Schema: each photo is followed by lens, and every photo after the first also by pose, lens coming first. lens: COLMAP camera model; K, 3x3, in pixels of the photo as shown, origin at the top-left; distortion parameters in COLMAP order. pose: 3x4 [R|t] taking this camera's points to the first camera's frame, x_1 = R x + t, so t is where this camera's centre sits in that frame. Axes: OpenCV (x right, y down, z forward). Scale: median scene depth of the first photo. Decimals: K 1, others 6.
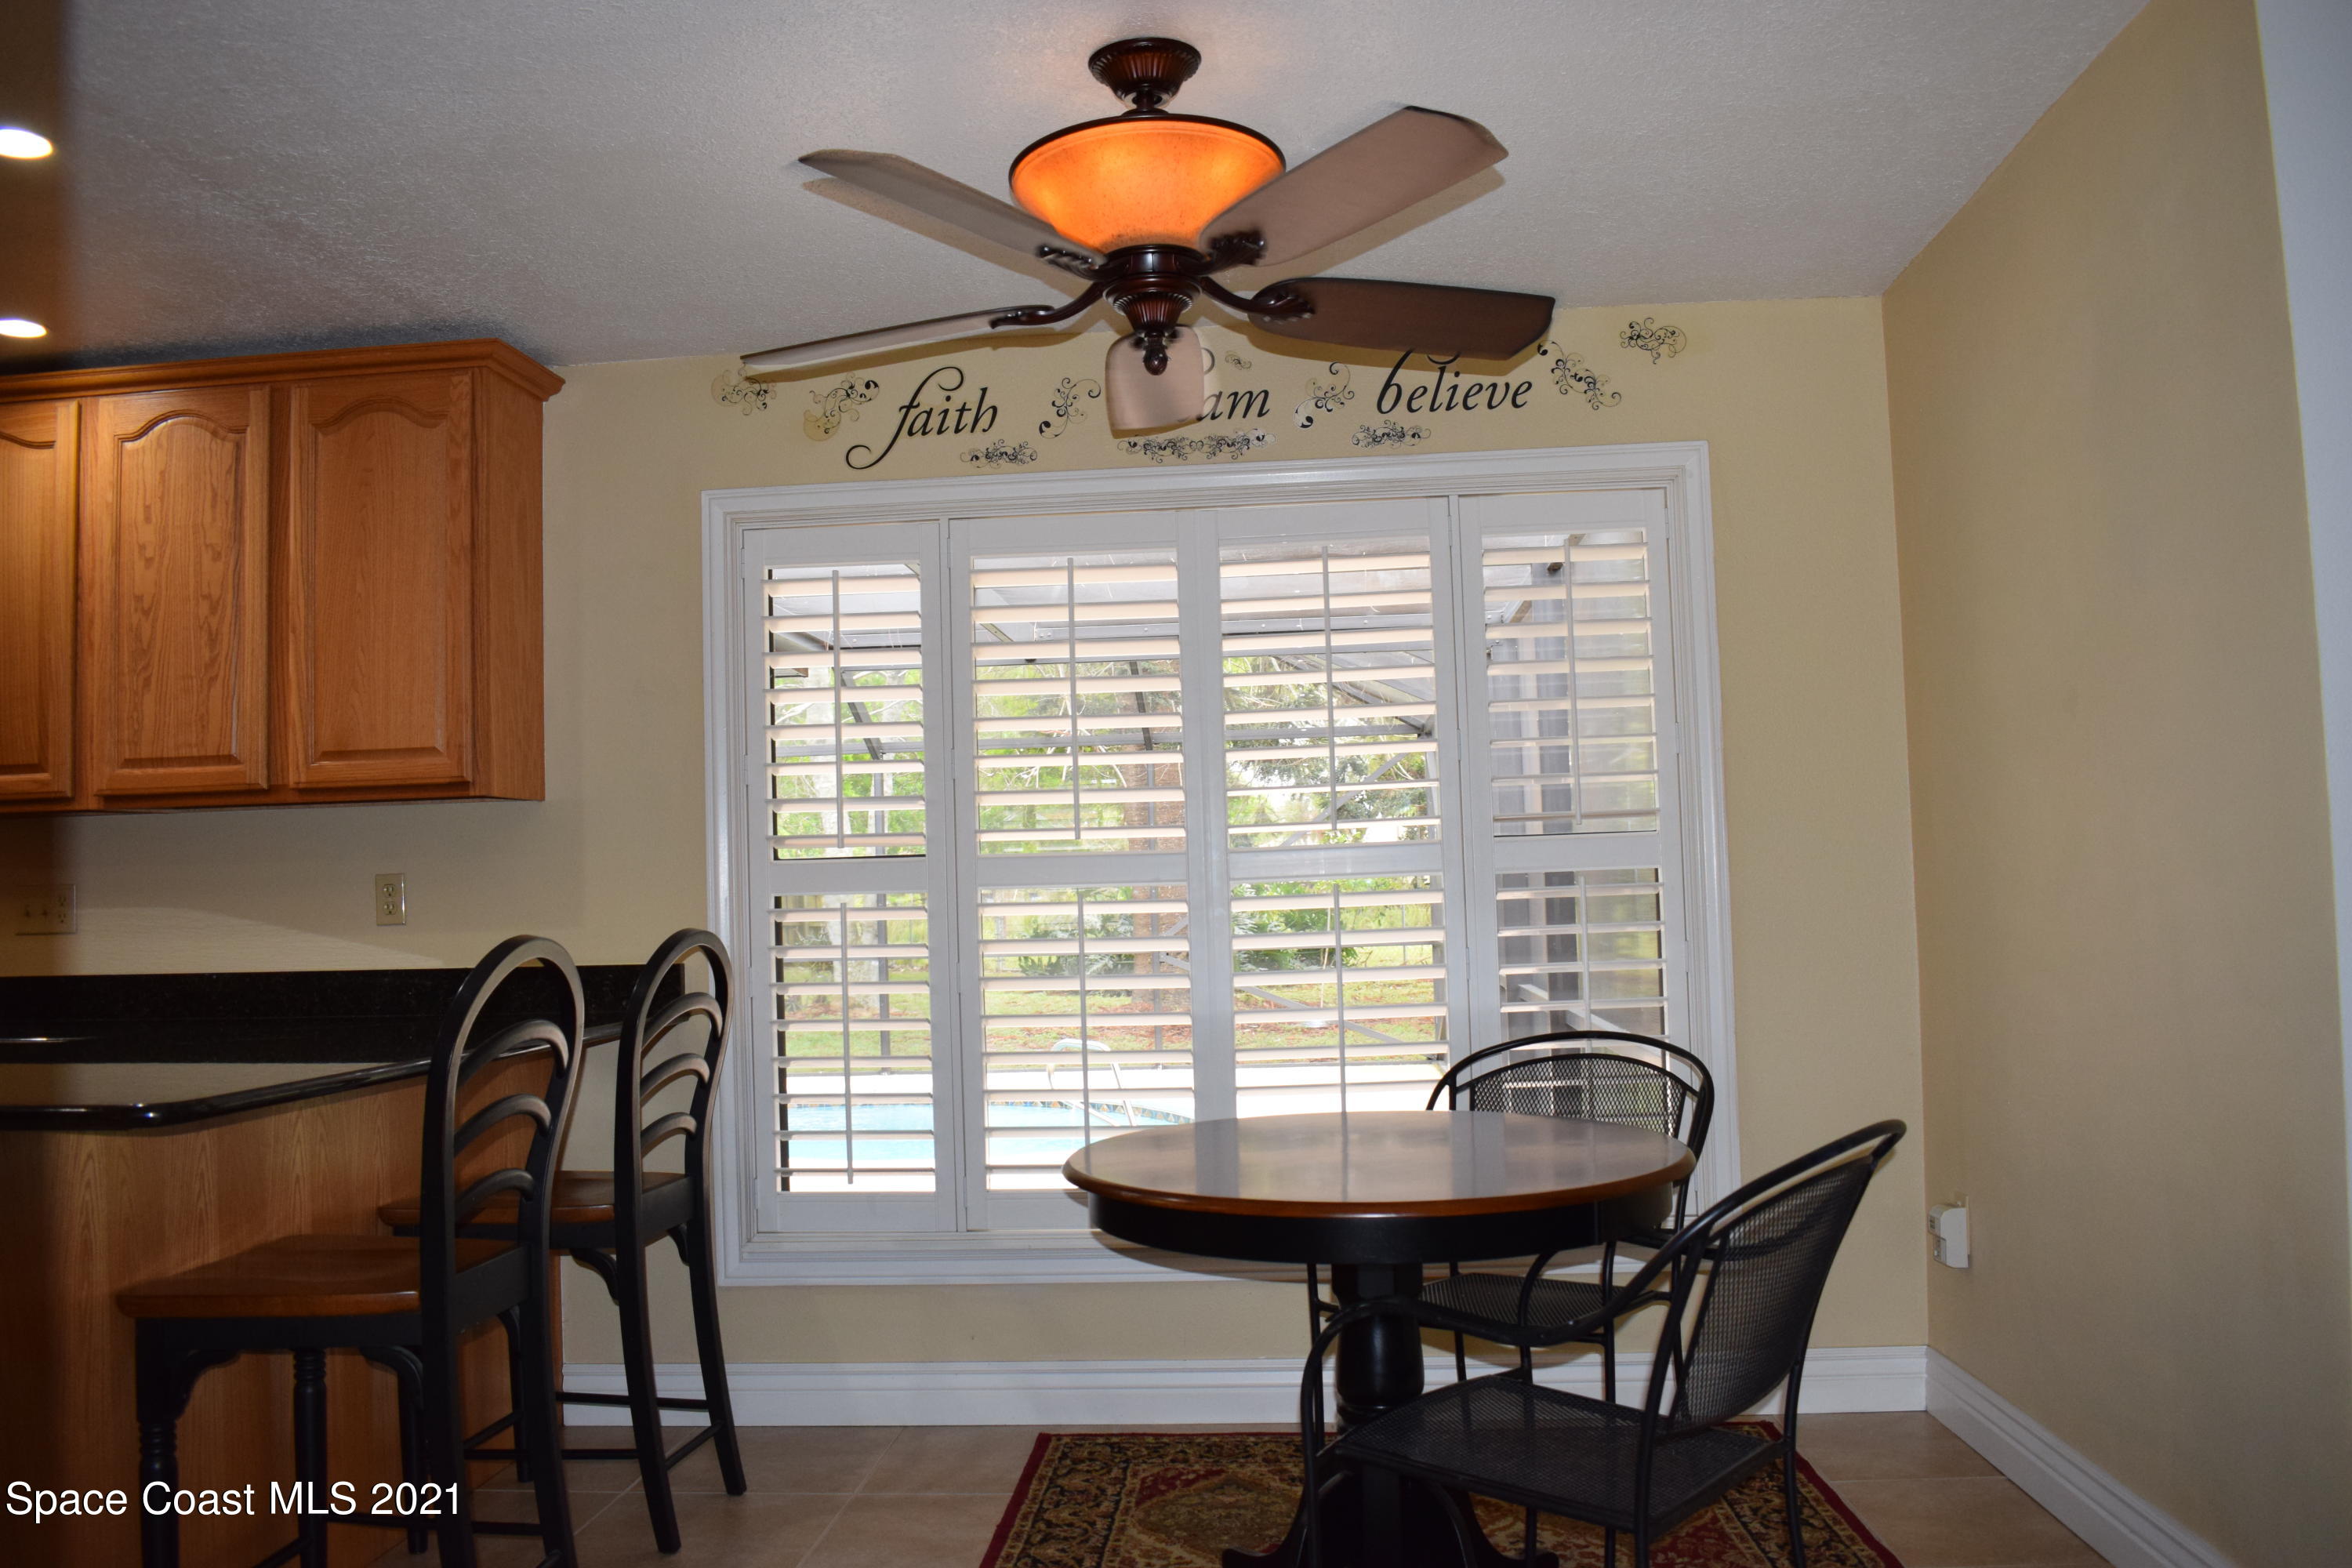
lens RADIAL K [[1841.3, 0, 1174.6], [0, 1841.3, 788.5], [0, 0, 1]] dist [-0.093670, 0.010773]
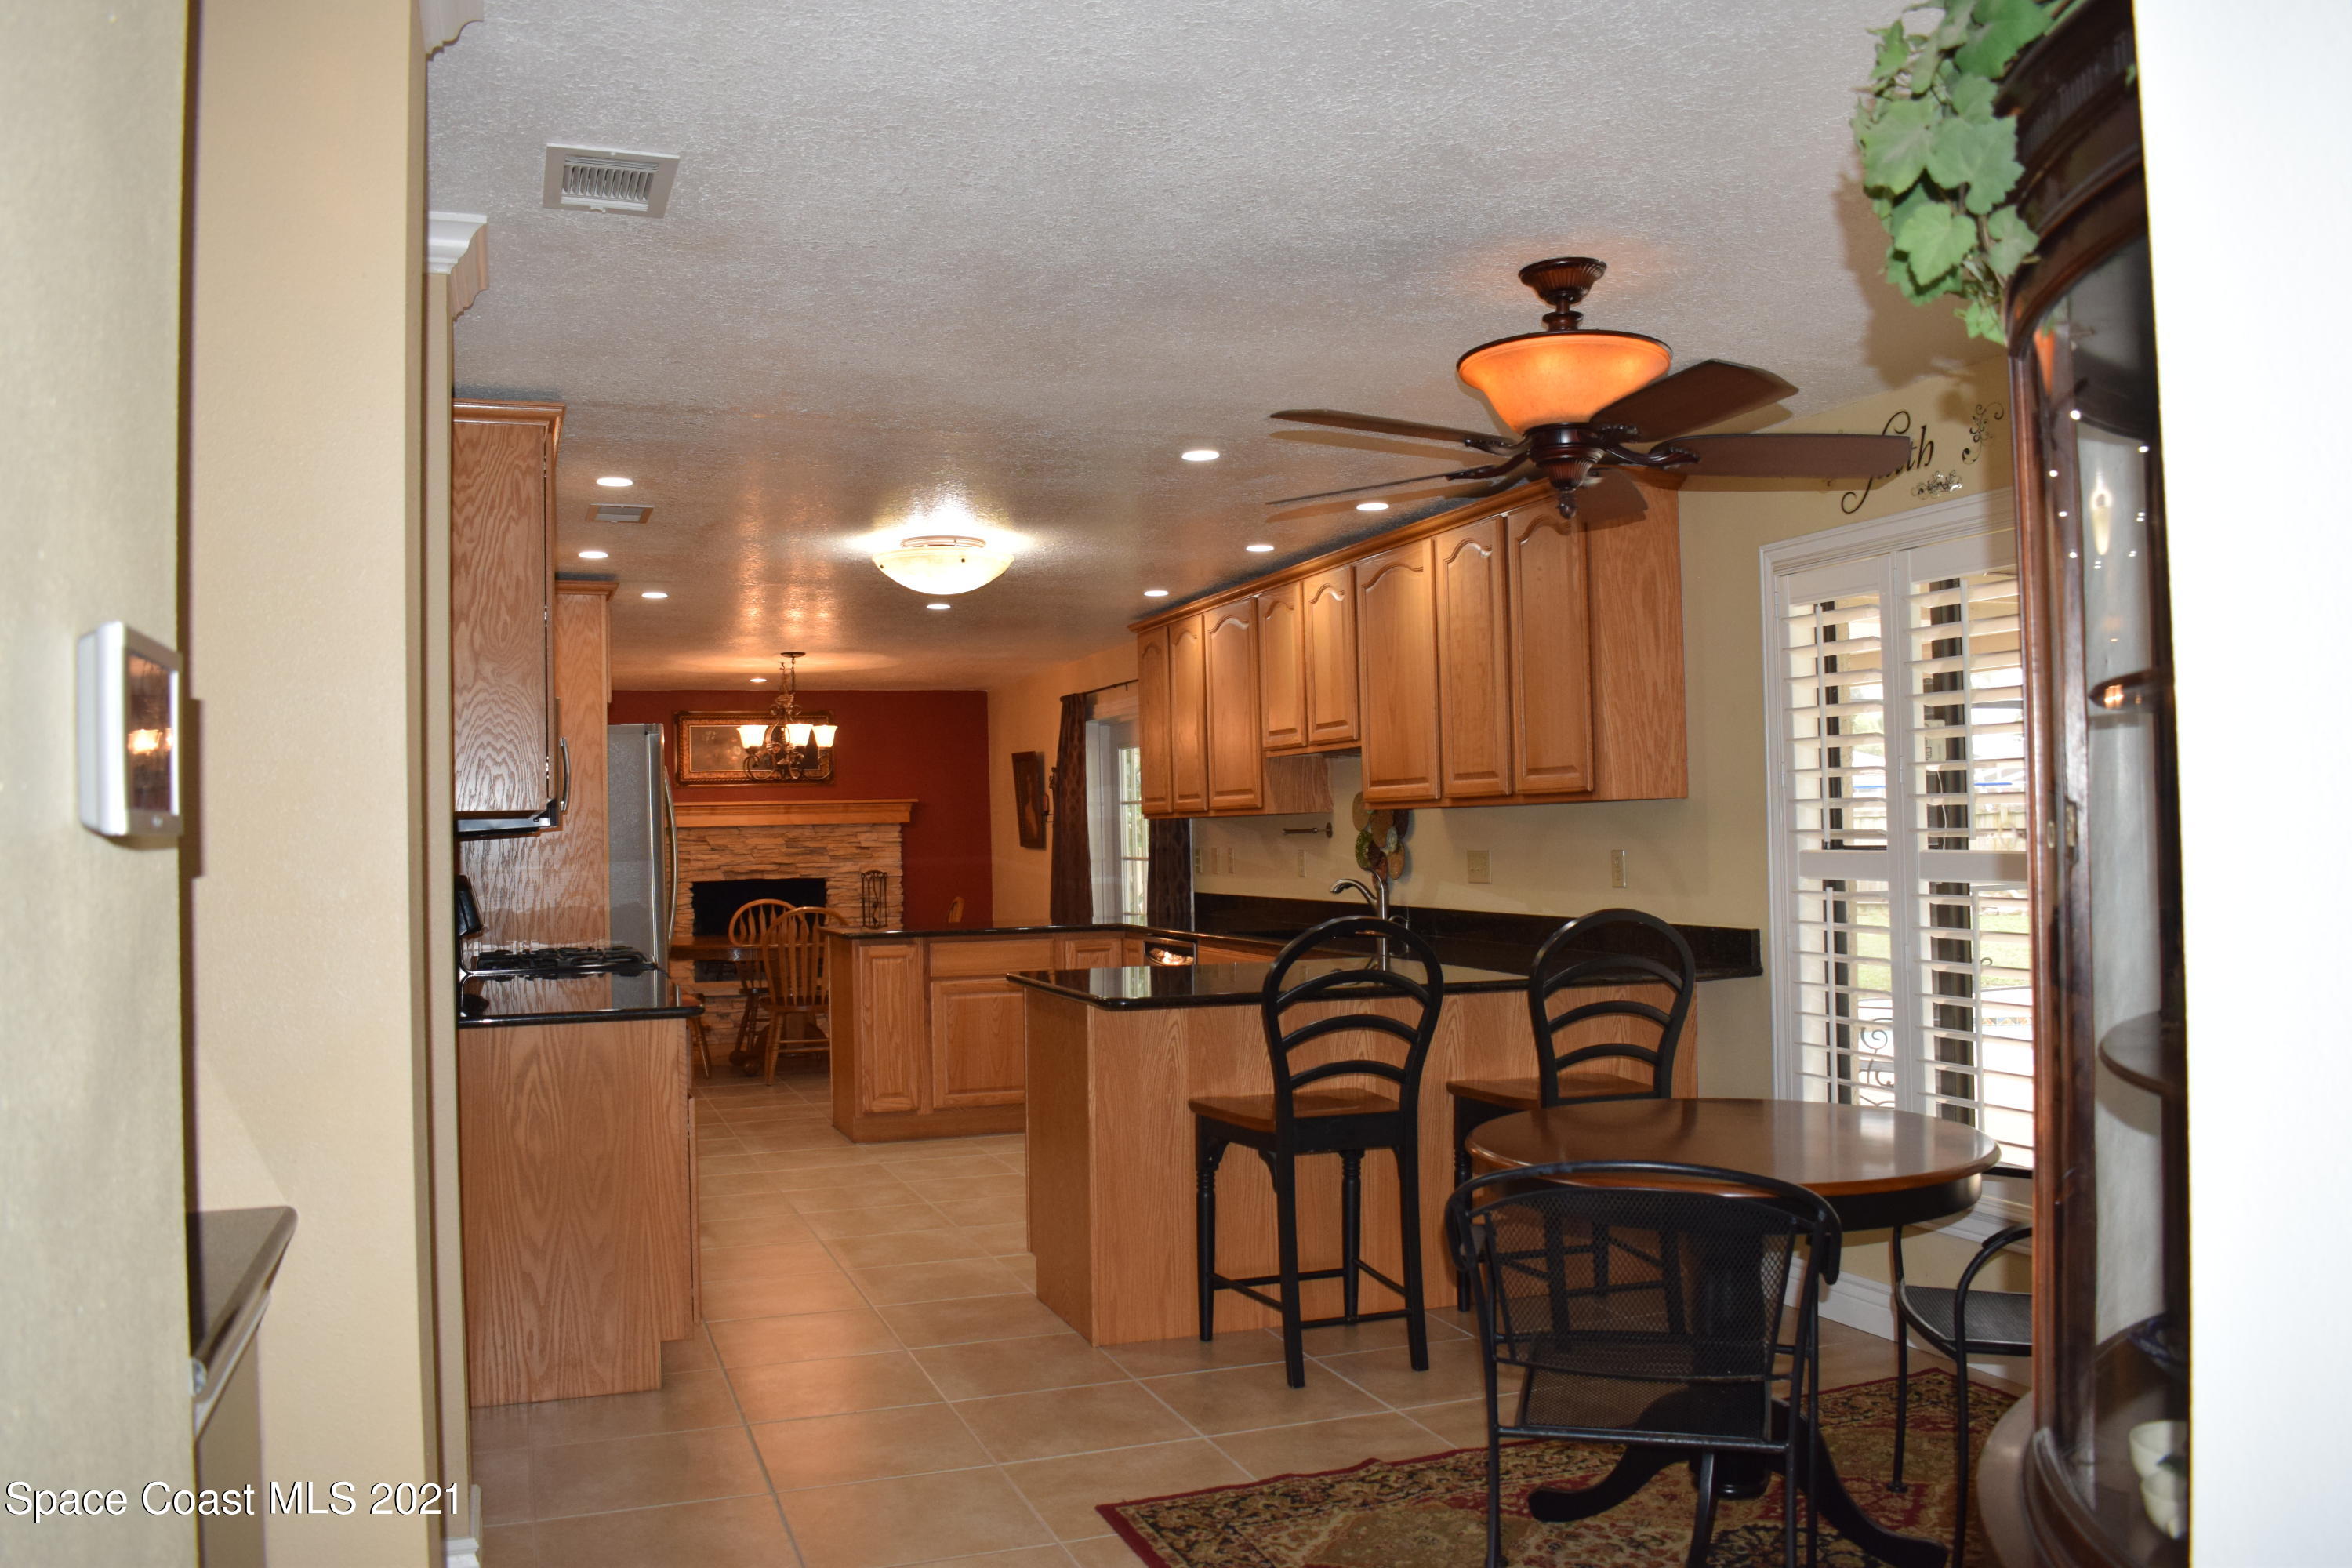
lens RADIAL K [[1841.3, 0, 1165.3], [0, 1841.3, 786.0], [0, 0, 1]] dist [-0.093670, 0.010773]
pose [[0.408872, -0.001286, -0.912591, 0.738557], [0.058018, 0.998013, 0.024588, -0.059005], [0.910746, -0.063000, 0.408134, 0.136075]]
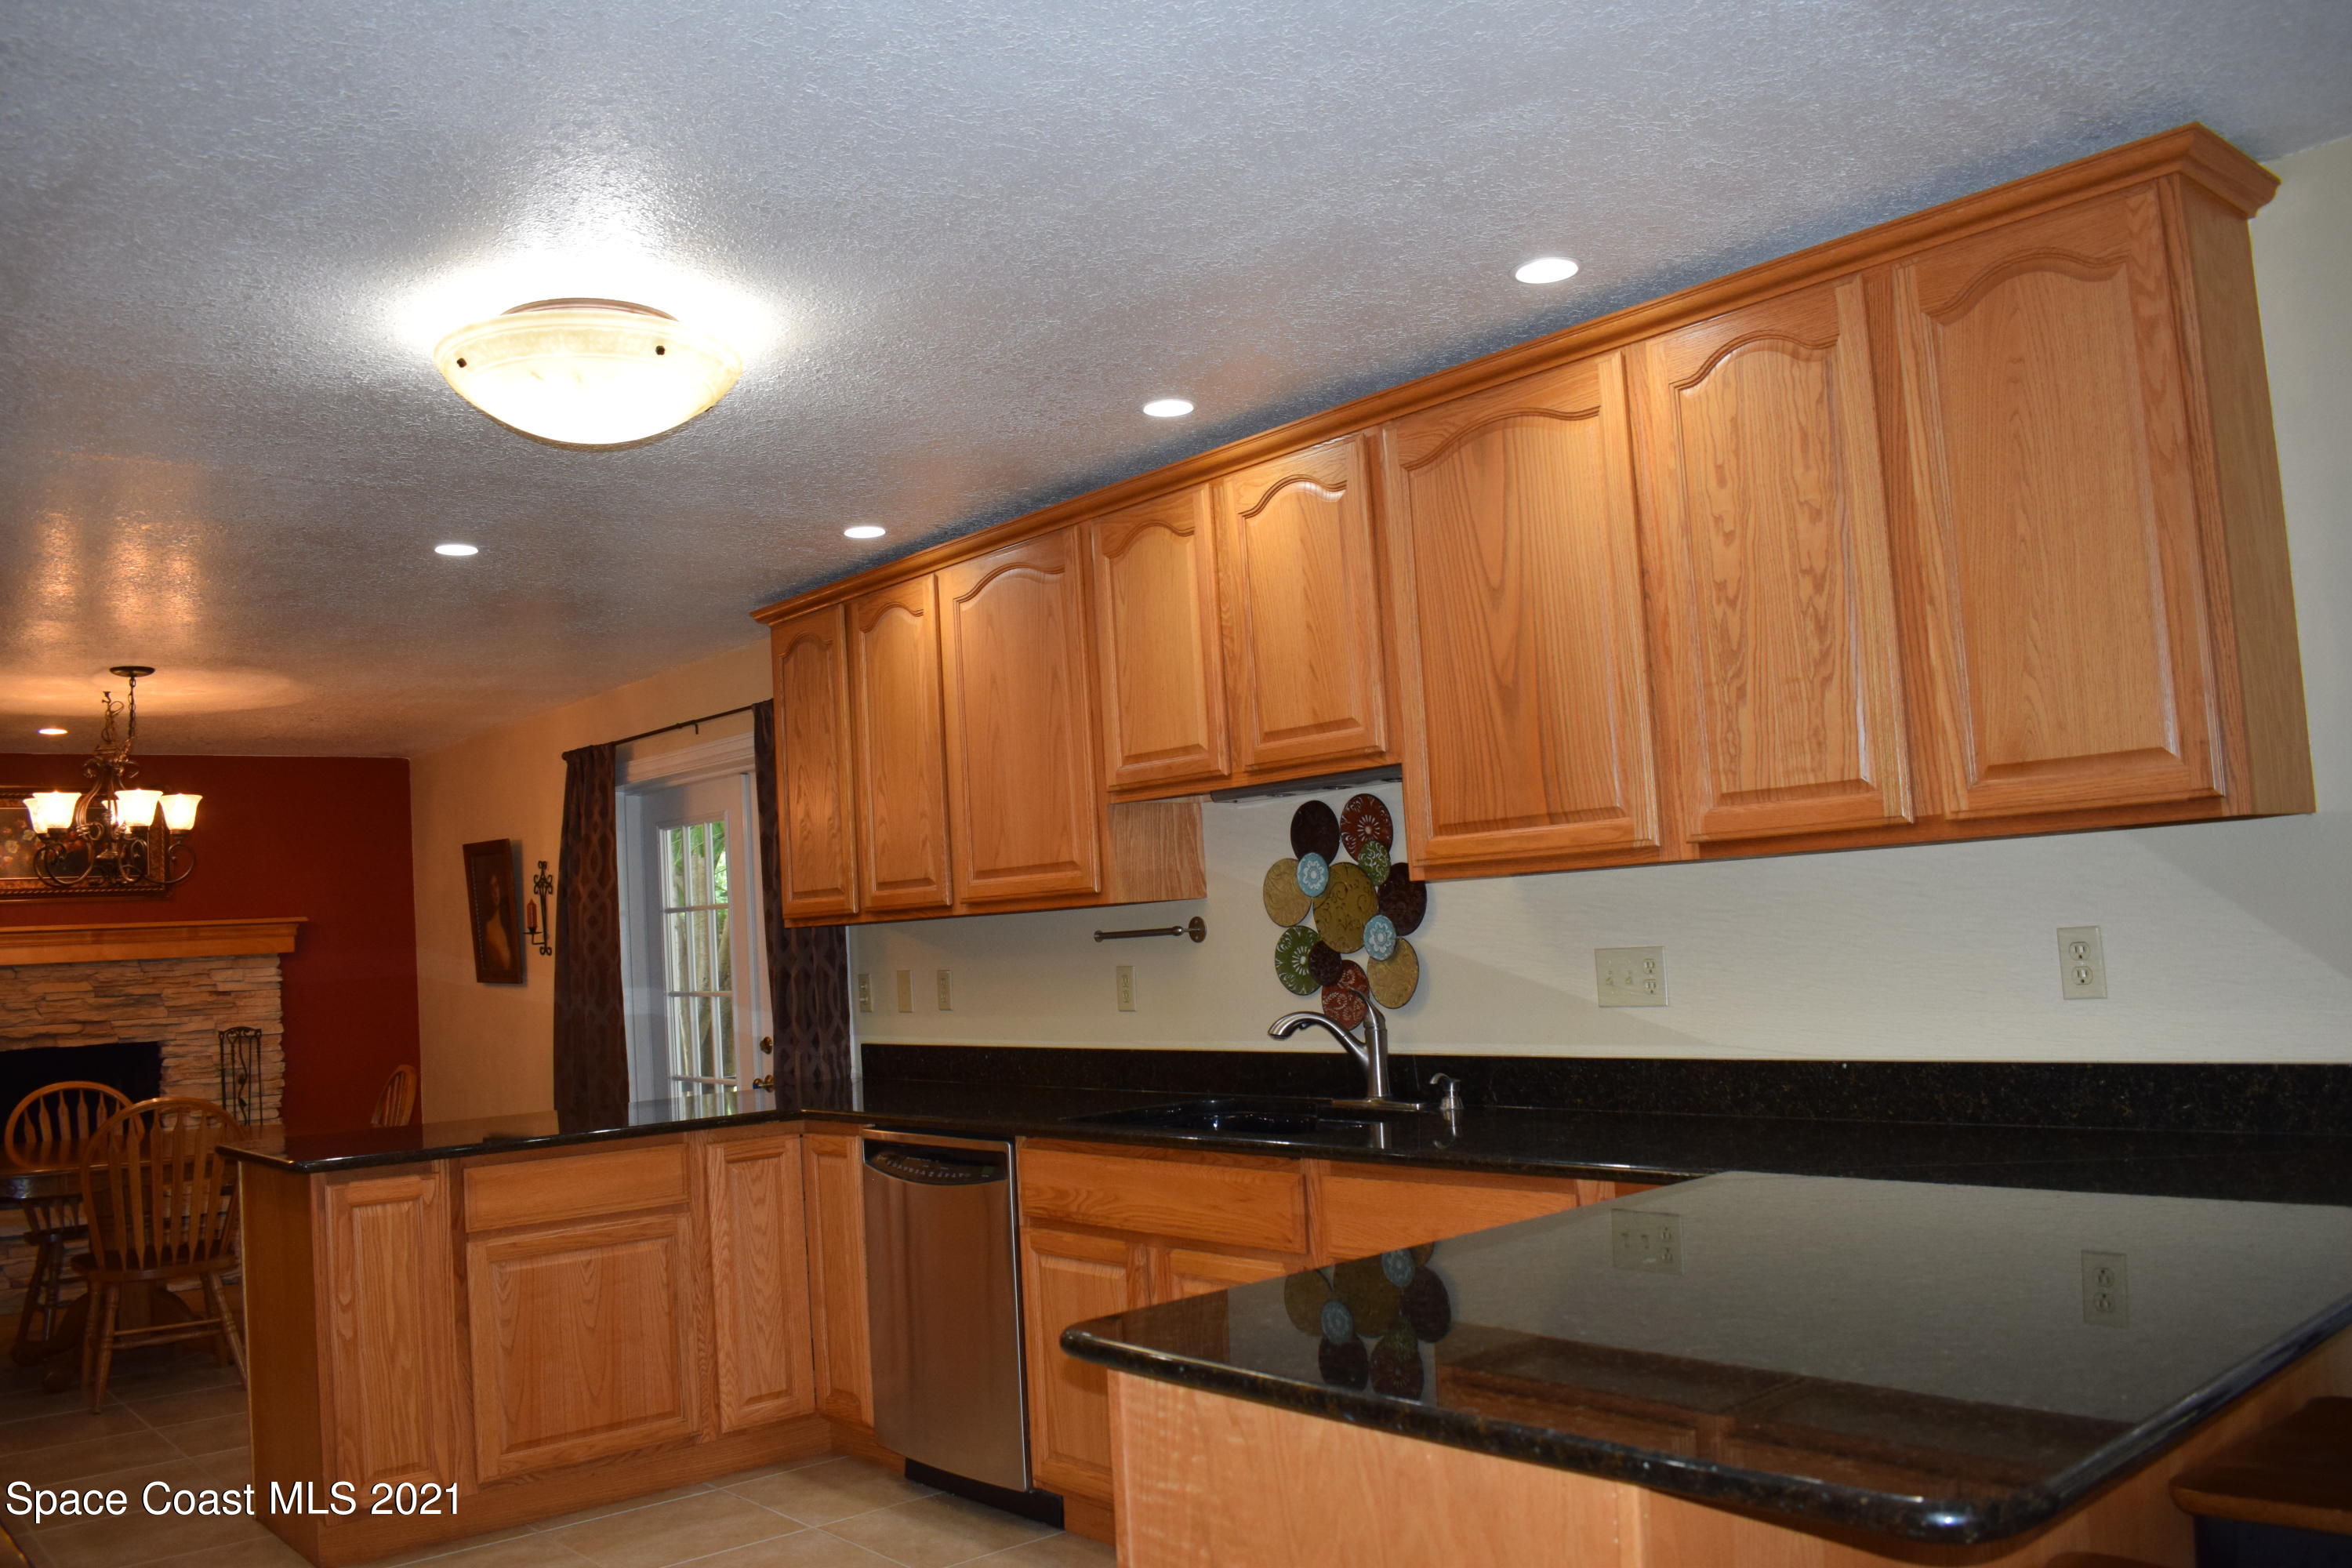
lens RADIAL K [[1841.3, 0, 1174.0], [0, 1841.3, 785.2], [0, 0, 1]] dist [-0.093670, 0.010773]
pose [[0.711225, -0.064461, -0.700003, -0.201832], [0.072919, 0.997180, -0.017739, -0.023564], [0.699173, -0.038427, 0.713919, 0.266719]]
